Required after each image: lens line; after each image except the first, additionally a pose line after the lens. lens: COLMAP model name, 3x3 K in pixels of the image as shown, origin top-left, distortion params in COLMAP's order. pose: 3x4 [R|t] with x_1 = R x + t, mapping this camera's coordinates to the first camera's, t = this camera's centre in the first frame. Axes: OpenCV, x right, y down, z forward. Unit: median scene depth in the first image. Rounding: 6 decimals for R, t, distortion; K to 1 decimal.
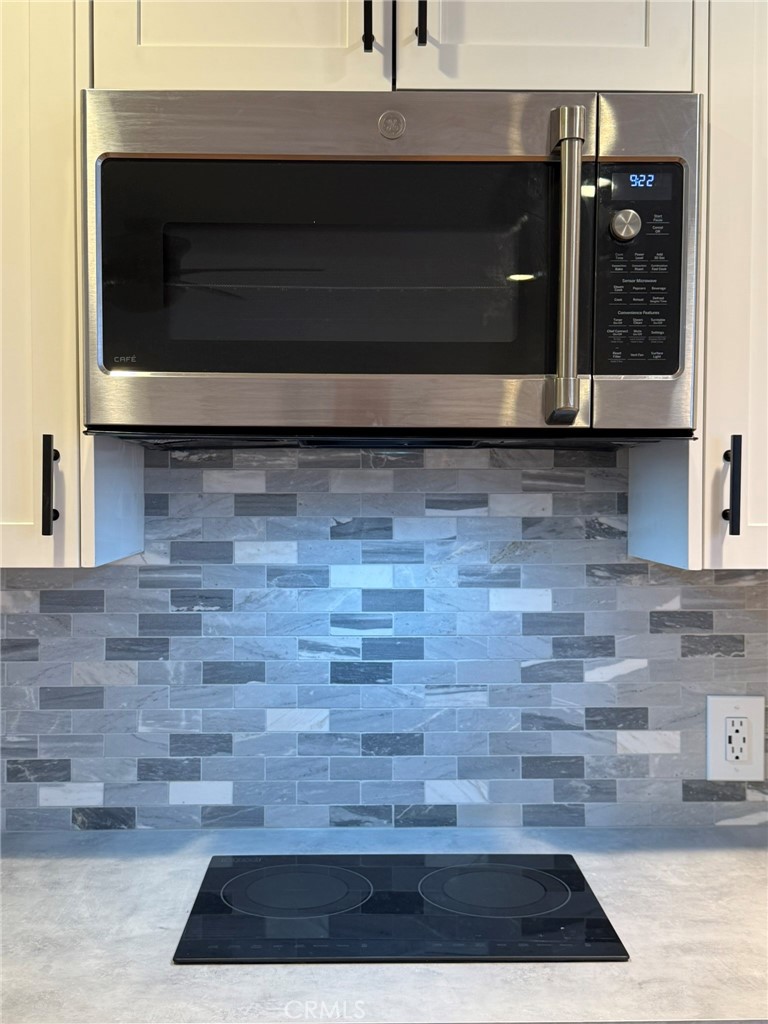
lens RADIAL K [[1171.9, 0, 384.0], [0, 1171.9, 512.0], [0, 0, 1]] dist [0.128212, -0.006659]
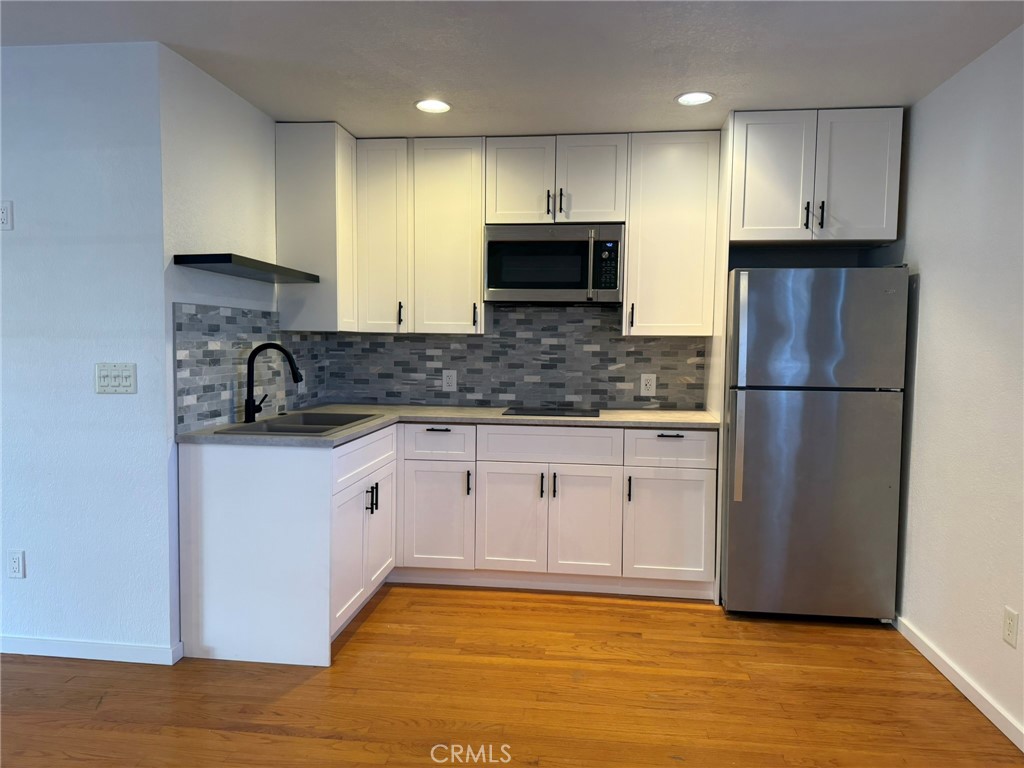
lens RADIAL K [[719.9, 0, 517.6], [0, 719.9, 385.9], [0, 0, 1]] dist [0.116148, -0.197881]
pose [[0.991372, 0.017010, -0.129969, 0.184084], [-0.011853, 0.999115, 0.040349, 0.106905], [0.130540, -0.038460, 0.990697, -1.326201]]
